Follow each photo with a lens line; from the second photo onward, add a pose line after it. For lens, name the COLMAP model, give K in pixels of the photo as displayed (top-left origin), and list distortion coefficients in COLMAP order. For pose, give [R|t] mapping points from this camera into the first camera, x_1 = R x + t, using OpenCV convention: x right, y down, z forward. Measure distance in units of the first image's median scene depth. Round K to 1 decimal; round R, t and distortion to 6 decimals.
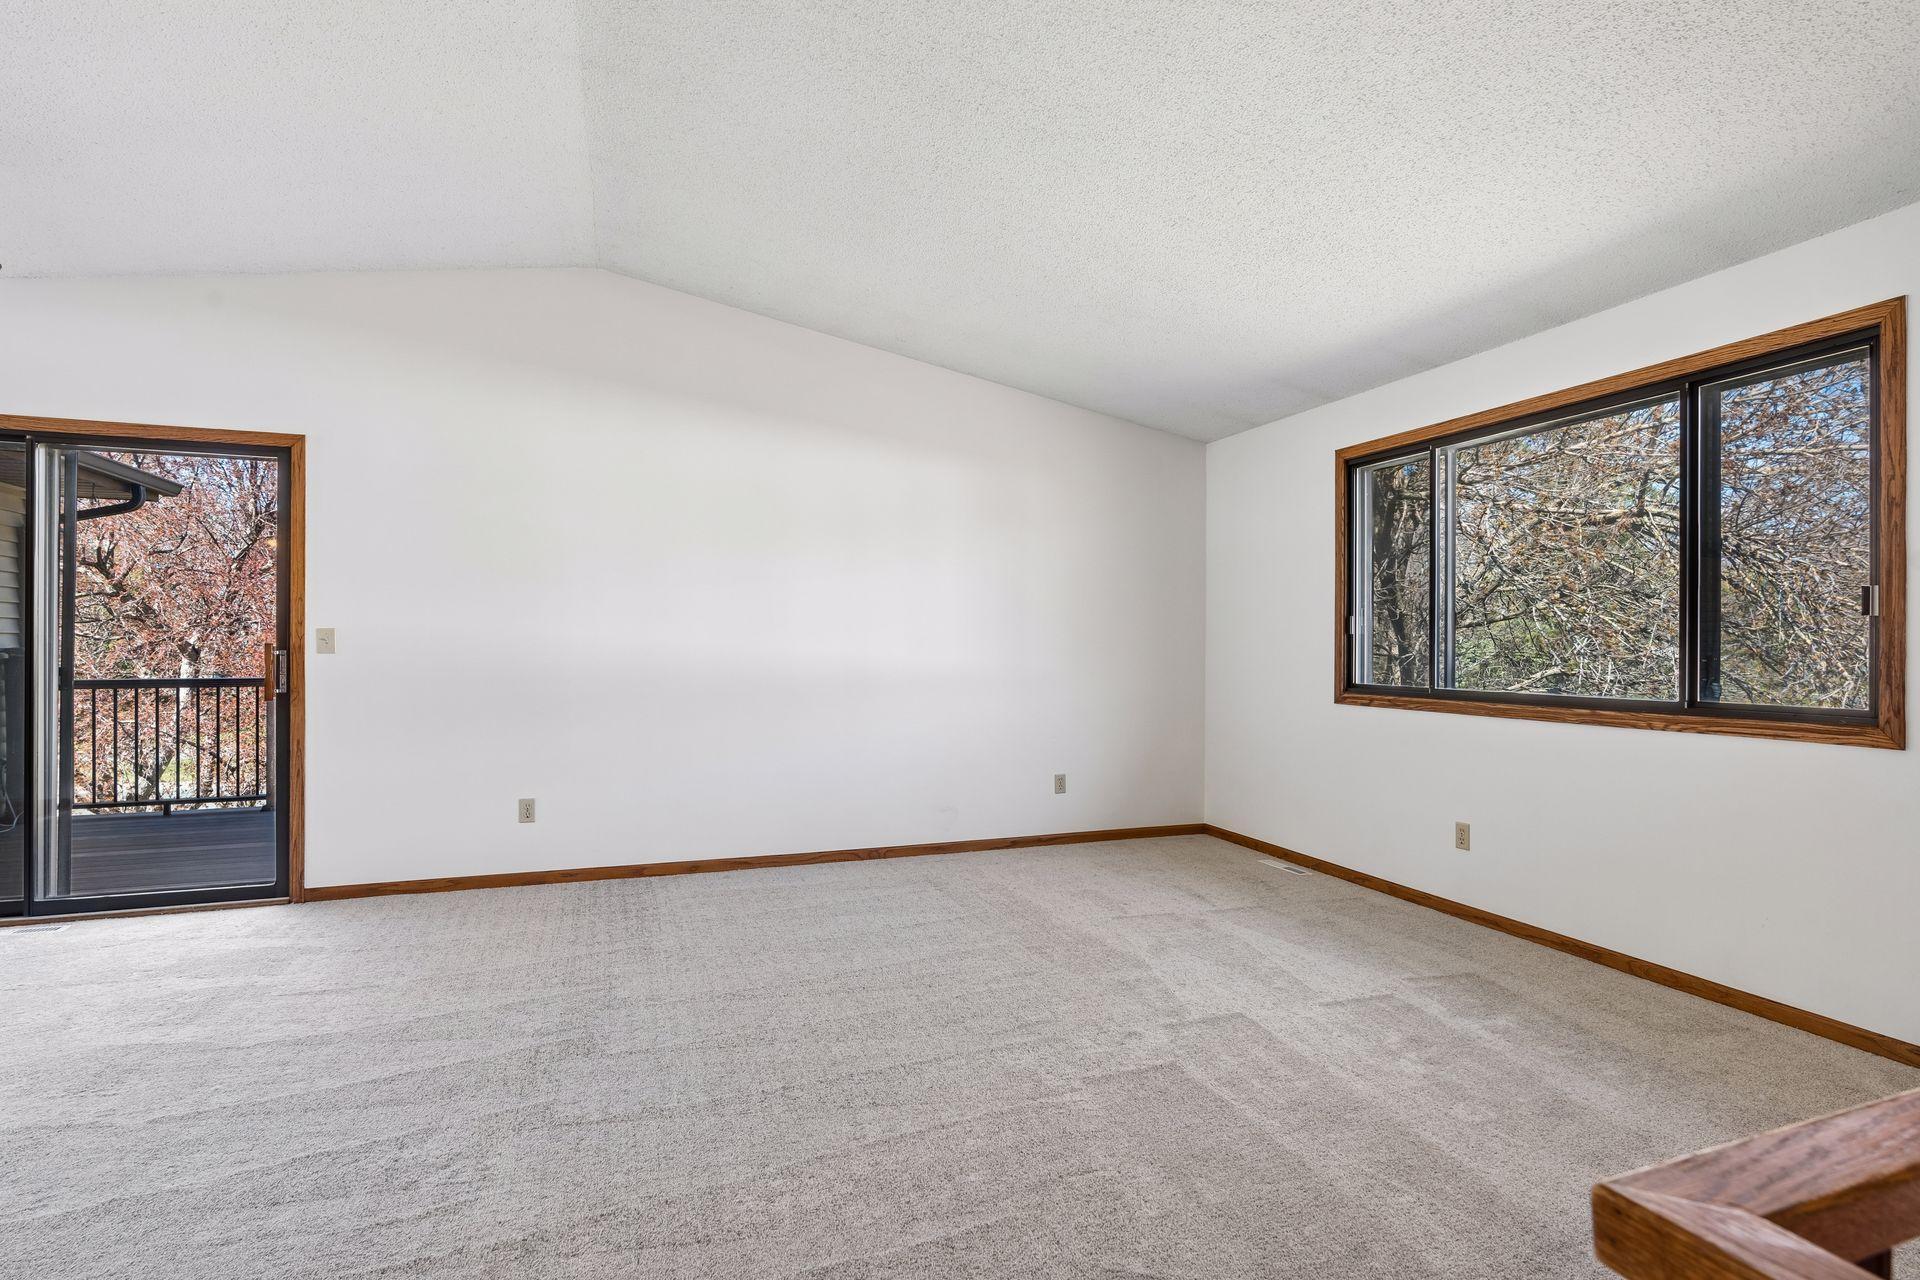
lens RADIAL K [[945.1, 0, 959.6], [0, 945.1, 637.8], [0, 0, 1]] dist [-0.011851, 0.006418]
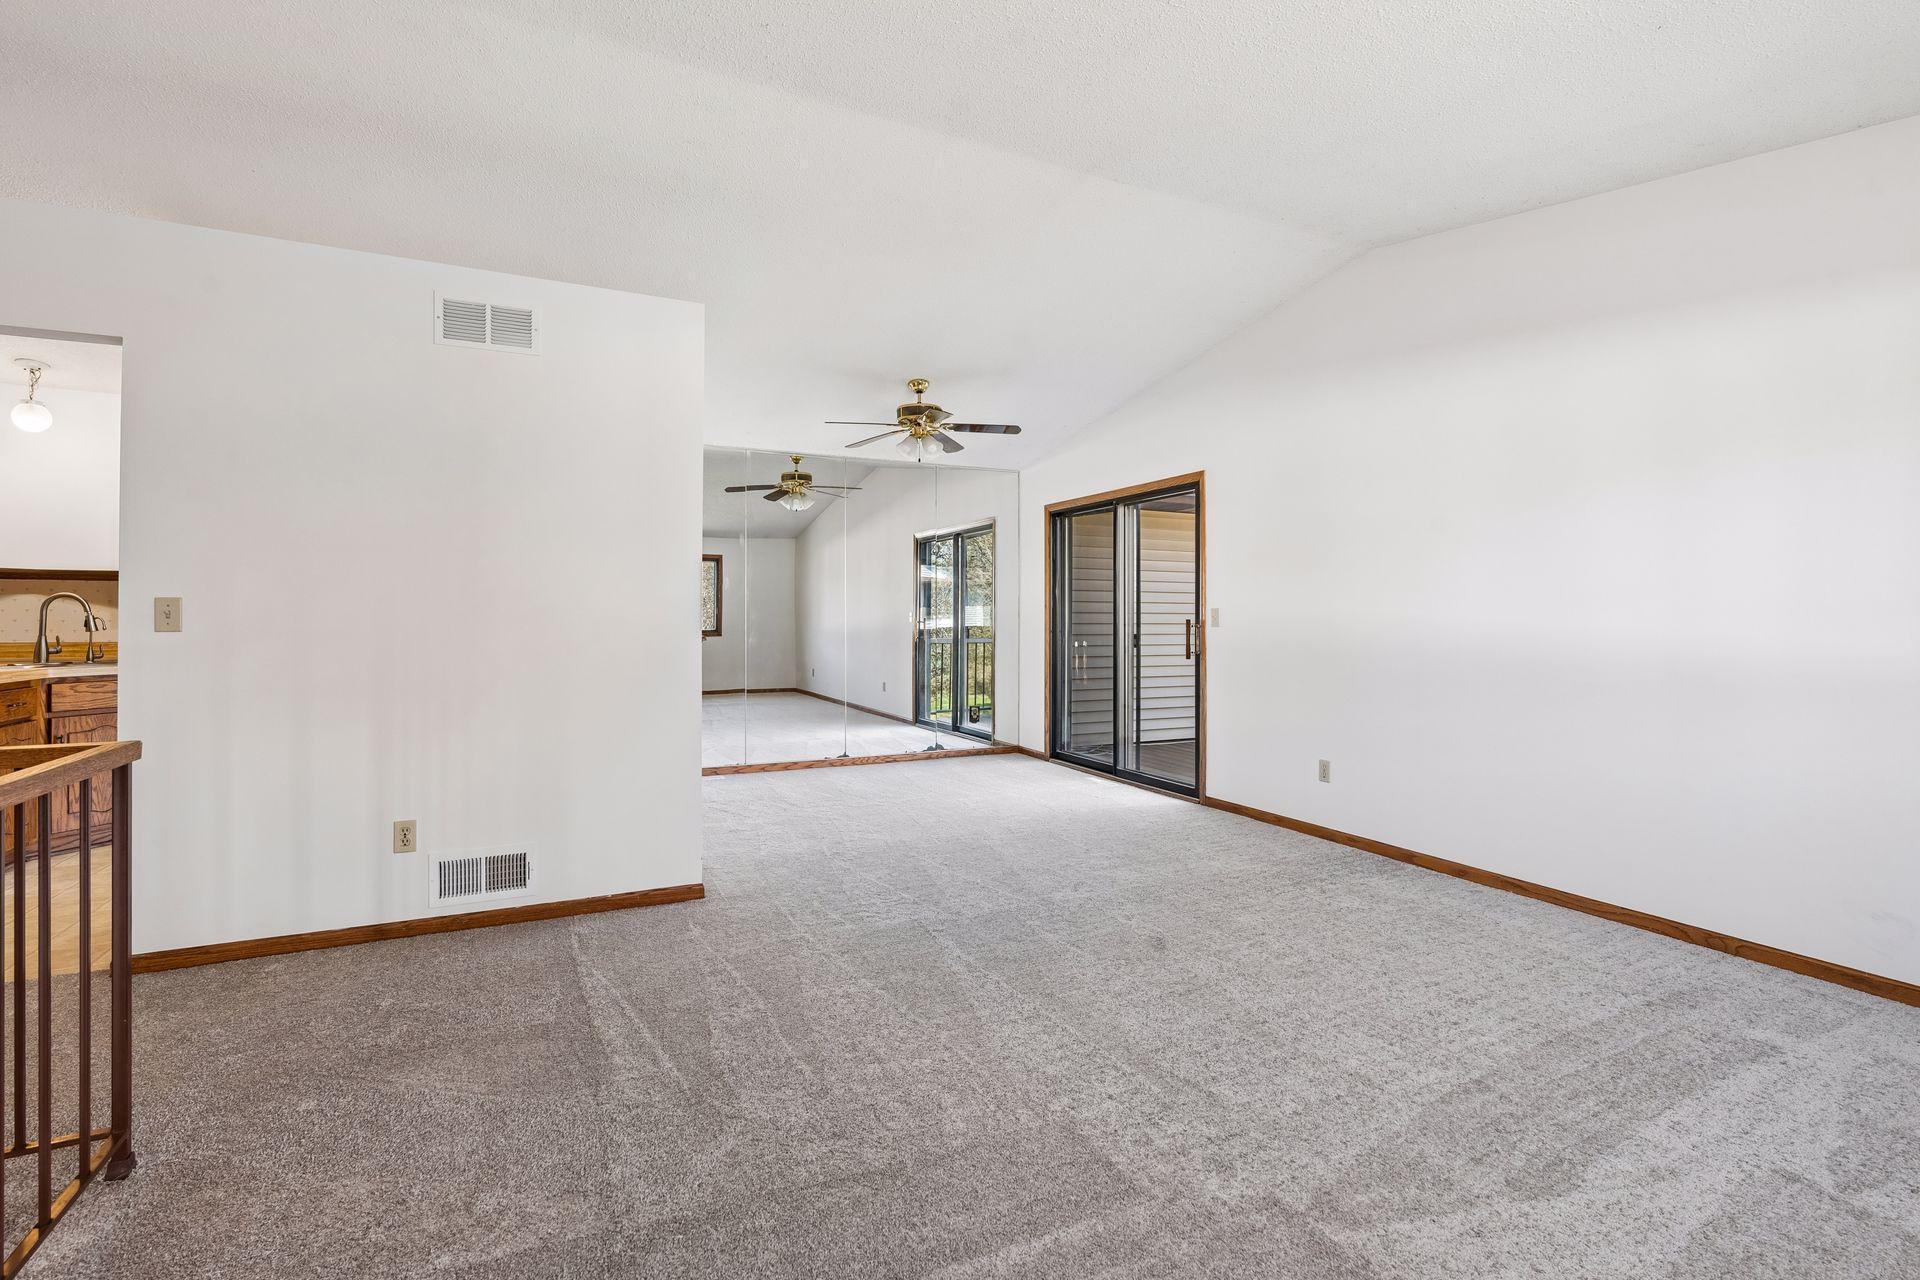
lens RADIAL K [[875.3, 0, 930.4], [0, 875.3, 606.8], [0, 0, 1]] dist [-0.004571, 0.001450]
pose [[0.060785, -0.021870, -0.997911, 0.571281], [0.001523, 0.999761, -0.021818, 0.015302], [0.998150, -0.000194, 0.060804, 0.518625]]
